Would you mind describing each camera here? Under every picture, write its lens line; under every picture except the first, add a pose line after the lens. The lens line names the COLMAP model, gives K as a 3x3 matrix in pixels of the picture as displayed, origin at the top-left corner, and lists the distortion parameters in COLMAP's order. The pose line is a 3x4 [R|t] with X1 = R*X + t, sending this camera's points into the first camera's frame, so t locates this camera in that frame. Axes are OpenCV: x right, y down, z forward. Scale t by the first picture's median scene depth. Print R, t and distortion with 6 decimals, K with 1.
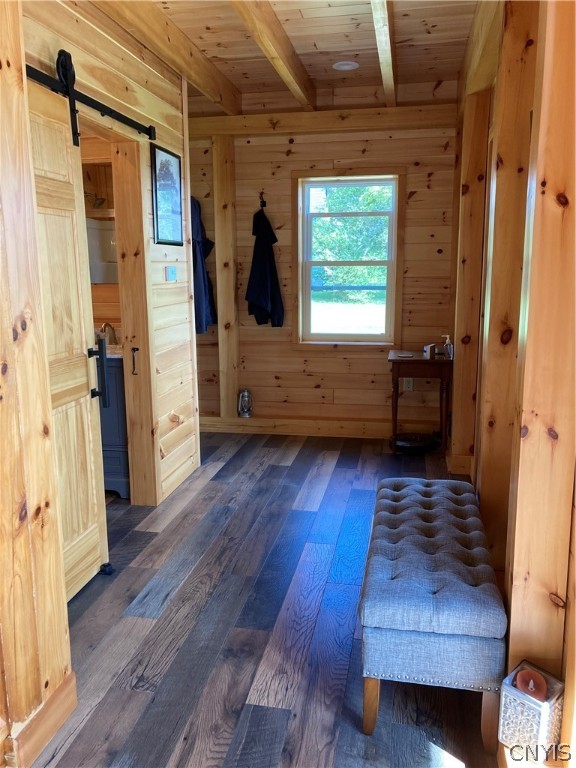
lens RADIAL K [[625.2, 0, 289.7], [0, 625.2, 382.2], [0, 0, 1]] dist [0.019992, 0.011039]
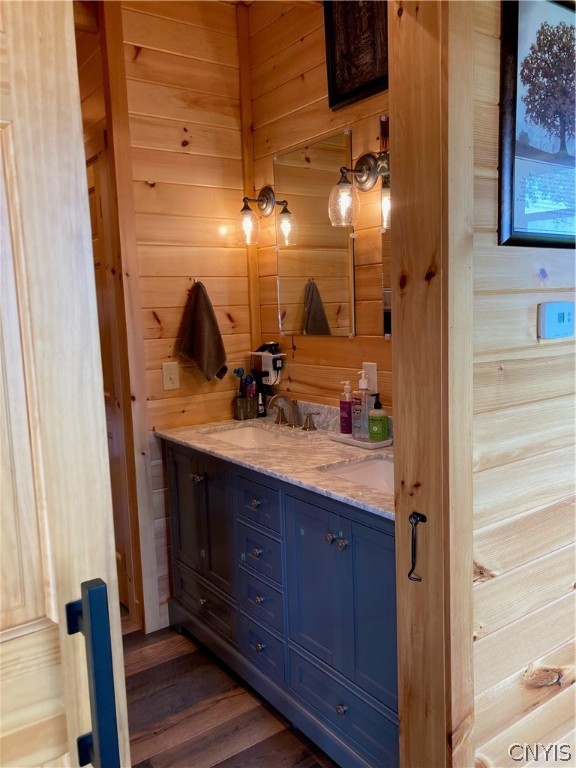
lens RADIAL K [[625.2, 0, 289.7], [0, 625.2, 382.2], [0, 0, 1]] dist [0.019992, 0.011039]
pose [[0.722732, 0.067362, -0.687838, -0.043852], [-0.097645, 0.995208, -0.005136, -0.132806], [0.684196, 0.070876, 0.725846, 0.688230]]
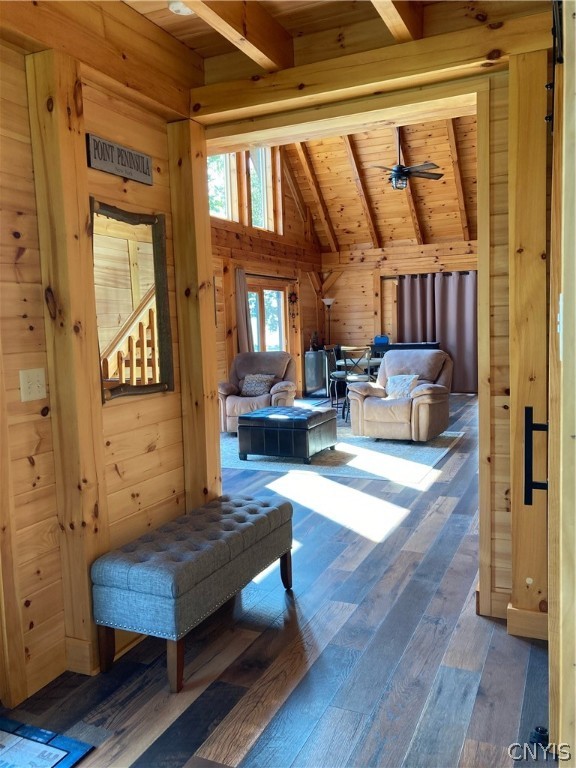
lens RADIAL K [[625.2, 0, 289.7], [0, 625.2, 382.2], [0, 0, 1]] dist [0.019992, 0.011039]
pose [[-0.970729, 0.019555, 0.239381, -0.168629], [0.085192, 0.959910, 0.267049, -0.248715], [-0.224562, 0.279625, -0.933478, 1.381434]]
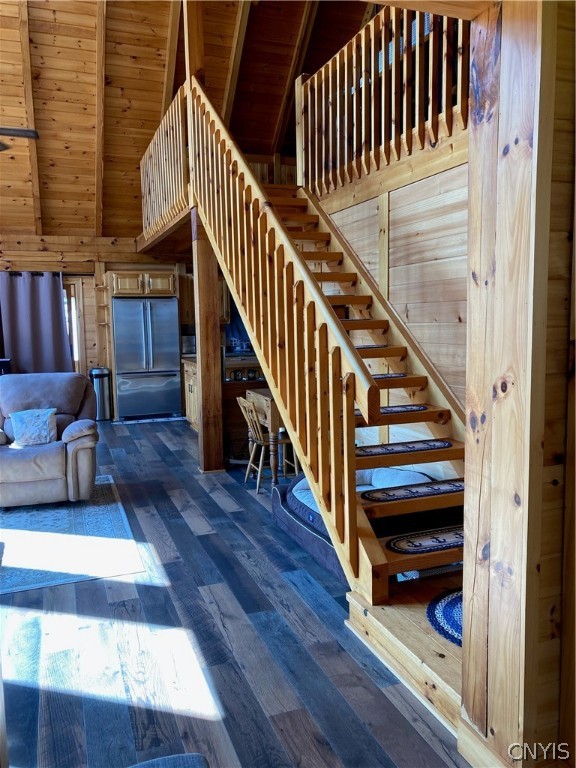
lens RADIAL K [[618.8, 0, 298.4], [0, 618.8, 384.4], [0, 0, 1]] dist [0.009959, 0.012234]
pose [[-0.845170, 0.081192, -0.528295, 0.210927], [-0.072851, 0.961673, 0.264343, -0.177305], [0.529510, 0.261901, -0.806862, 0.847203]]
